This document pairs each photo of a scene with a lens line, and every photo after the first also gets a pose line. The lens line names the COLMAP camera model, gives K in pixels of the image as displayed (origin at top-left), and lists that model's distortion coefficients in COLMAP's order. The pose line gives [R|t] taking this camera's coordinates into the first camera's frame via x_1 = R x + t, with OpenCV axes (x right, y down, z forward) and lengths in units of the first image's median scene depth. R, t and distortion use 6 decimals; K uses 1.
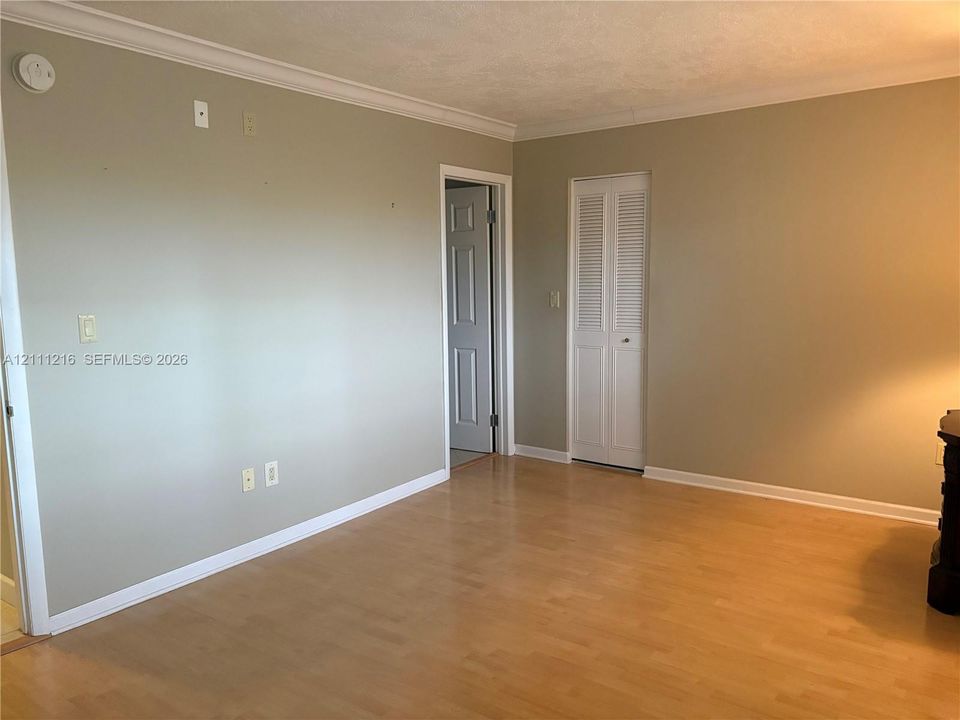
lens RADIAL K [[720.8, 0, 487.8], [0, 720.8, 359.0], [0, 0, 1]] dist [0.001746, -0.045885]
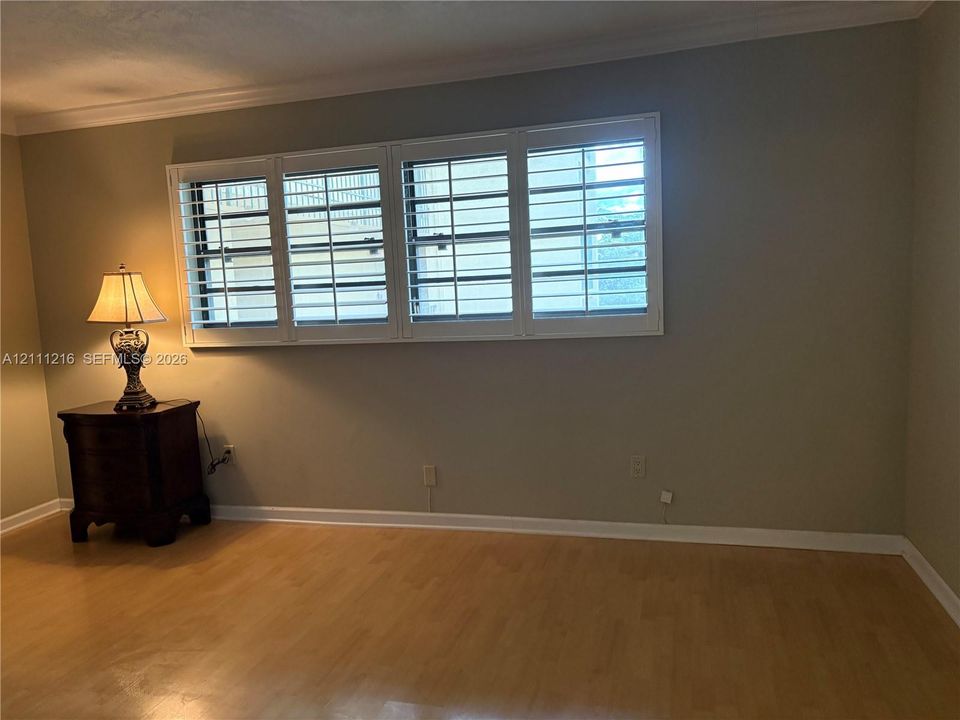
lens RADIAL K [[720.8, 0, 487.8], [0, 720.8, 359.0], [0, 0, 1]] dist [0.001746, -0.045885]
pose [[-0.375216, -0.077650, 0.923679, -0.851120], [0.157511, 0.976652, 0.146087, -0.090469], [-0.913457, 0.200304, -0.354224, 0.914579]]
